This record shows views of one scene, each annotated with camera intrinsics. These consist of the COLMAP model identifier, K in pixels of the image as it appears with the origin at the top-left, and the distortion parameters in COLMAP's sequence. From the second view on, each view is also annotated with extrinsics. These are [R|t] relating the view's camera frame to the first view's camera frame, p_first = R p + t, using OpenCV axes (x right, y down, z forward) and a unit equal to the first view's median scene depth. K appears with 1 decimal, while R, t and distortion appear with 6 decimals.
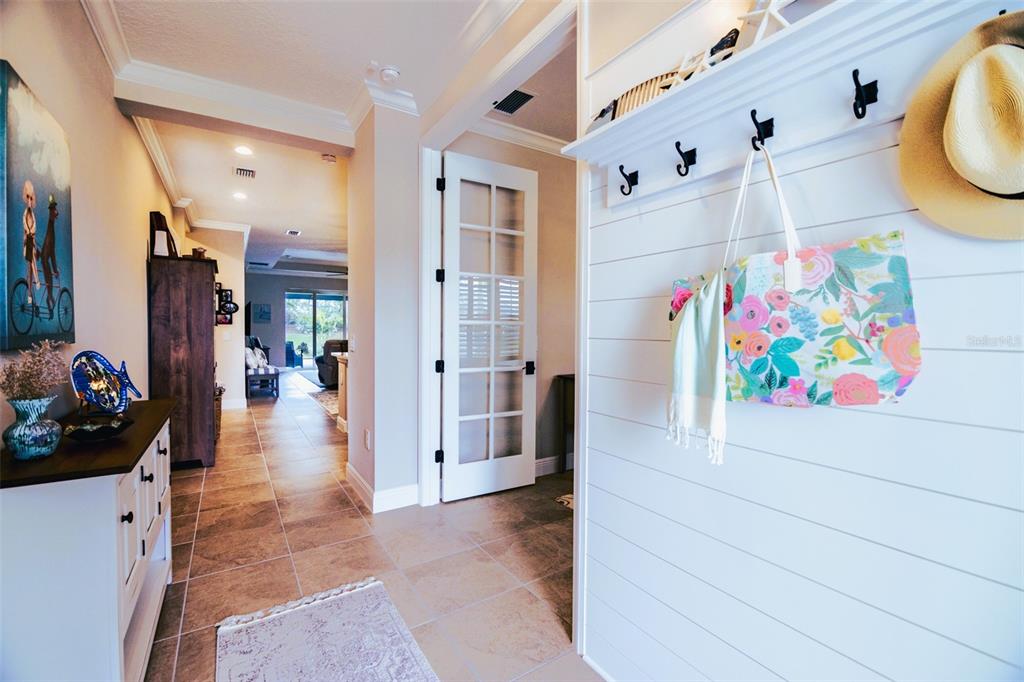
lens RADIAL K [[437.8, 0, 518.8], [0, 437.8, 336.2], [0, 0, 1]] dist [-0.010781, -0.000370]
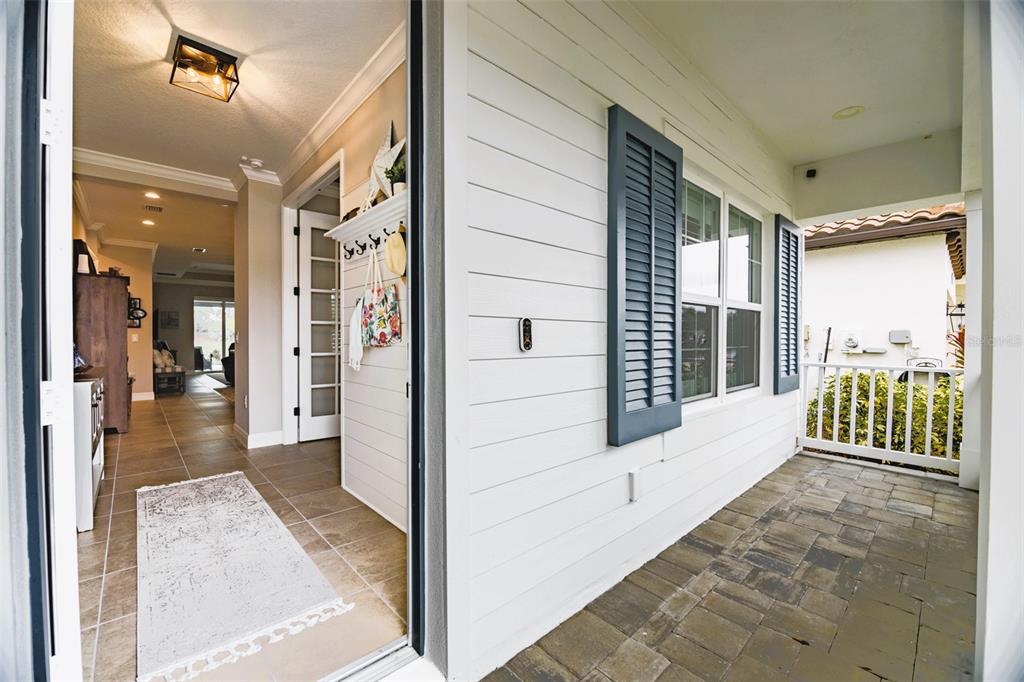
lens RADIAL K [[417.8, 0, 498.8], [0, 417.8, 339.8], [0, 0, 1]] dist [-0.000910, 0.000028]
pose [[0.991101, -0.005227, 0.133013, 0.162381], [0.006504, 0.999937, -0.009168, 0.023681], [-0.132957, 0.009952, 0.991072, -0.265619]]
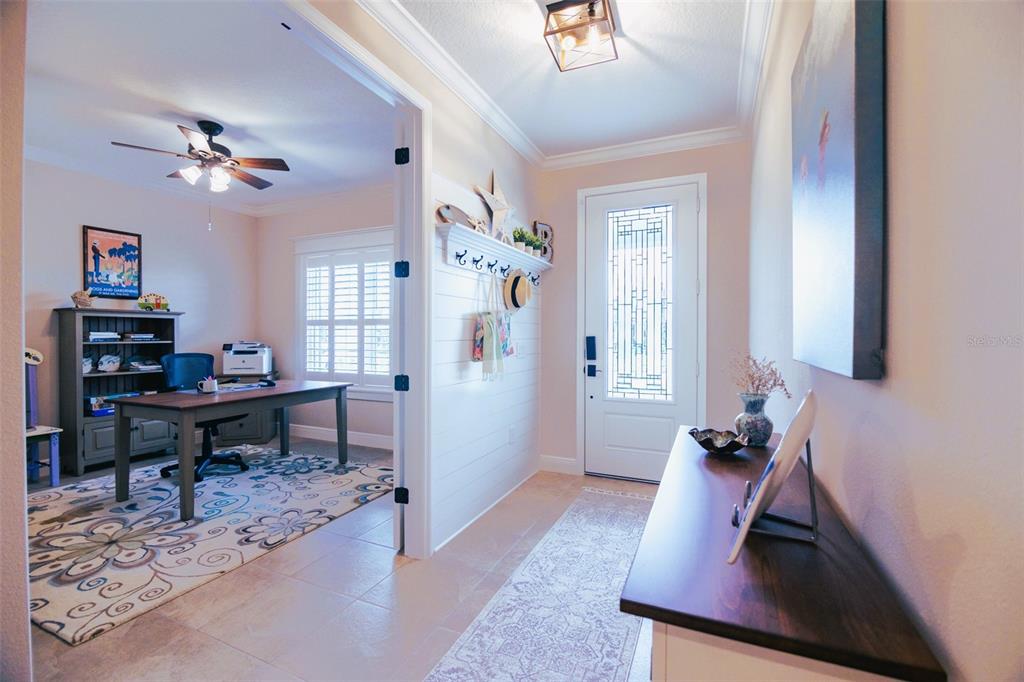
lens RADIAL K [[435.7, 0, 512.0], [0, 435.7, 341.0], [0, 0, 1]] dist [0.000516, -0.000115]
pose [[-0.530109, -0.017936, 0.847740, -0.357324], [0.010897, 0.999550, 0.027962, -0.010388], [-0.847860, 0.024061, -0.529674, 0.442174]]
